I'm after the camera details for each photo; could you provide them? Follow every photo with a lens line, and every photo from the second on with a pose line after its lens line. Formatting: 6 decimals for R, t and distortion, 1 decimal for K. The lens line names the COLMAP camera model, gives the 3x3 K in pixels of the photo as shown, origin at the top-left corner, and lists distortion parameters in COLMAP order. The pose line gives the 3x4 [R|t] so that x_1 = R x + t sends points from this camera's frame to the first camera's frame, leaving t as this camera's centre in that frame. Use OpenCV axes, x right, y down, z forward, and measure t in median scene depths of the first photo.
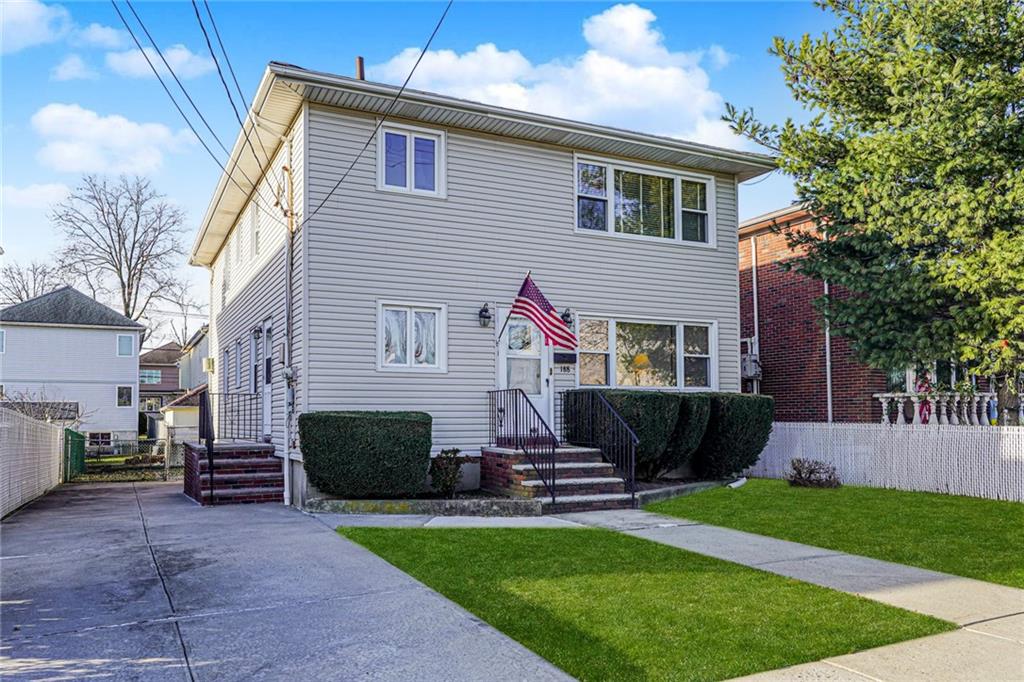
lens RADIAL K [[771.9, 0, 496.7], [0, 771.9, 381.4], [0, 0, 1]] dist [0.026146, -0.014213]
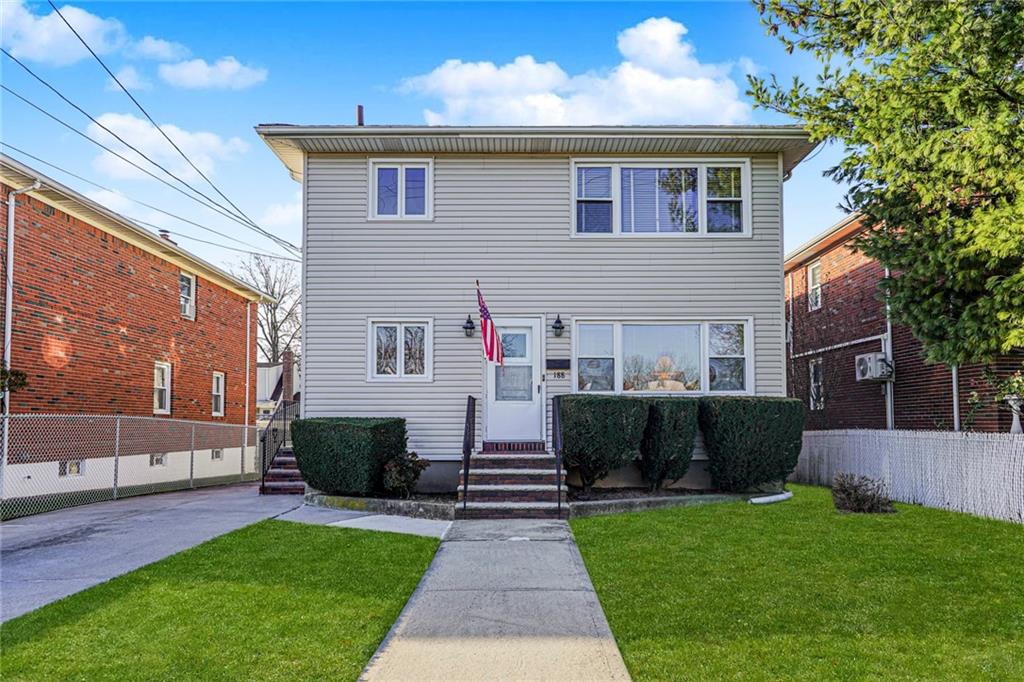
lens RADIAL K [[672.3, 0, 520.8], [0, 672.3, 392.8], [0, 0, 1]] dist [0.002224, 0.008253]
pose [[0.902805, -0.017619, -0.429690, 0.443177], [0.017598, 0.999837, -0.004022, 0.010126], [0.429691, -0.003930, 0.902968, 0.204890]]
